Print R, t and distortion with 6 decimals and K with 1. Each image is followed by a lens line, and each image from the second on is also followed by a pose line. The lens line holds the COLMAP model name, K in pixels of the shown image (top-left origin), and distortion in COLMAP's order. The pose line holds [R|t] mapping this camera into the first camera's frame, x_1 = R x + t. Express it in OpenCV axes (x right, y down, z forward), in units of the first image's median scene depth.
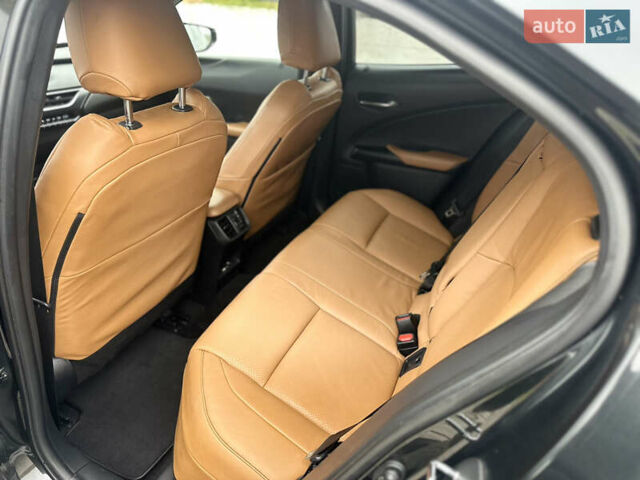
lens RADIAL K [[447.2, 0, 320.0], [0, 447.2, 240.0], [0, 0, 1]] dist [0.093161, -0.138943]
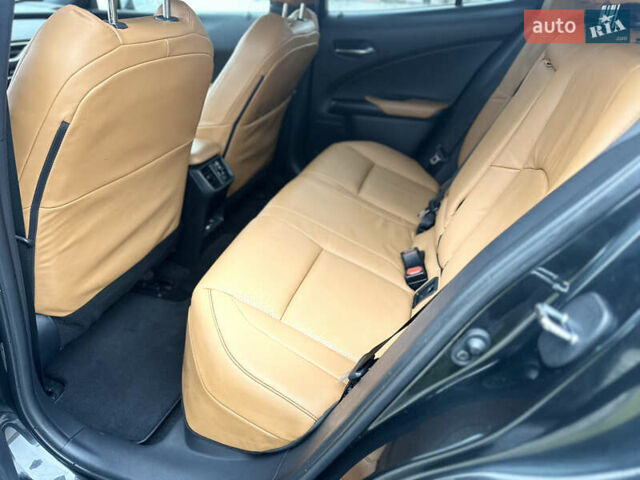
lens RADIAL K [[443.6, 0, 319.2], [0, 443.6, 255.0], [0, 0, 1]] dist [0.072381, -0.113484]
pose [[0.991133, -0.067053, 0.114714, -0.105598], [0.064751, 0.997620, 0.023687, 0.129204], [-0.116029, -0.016049, 0.993116, 0.064098]]
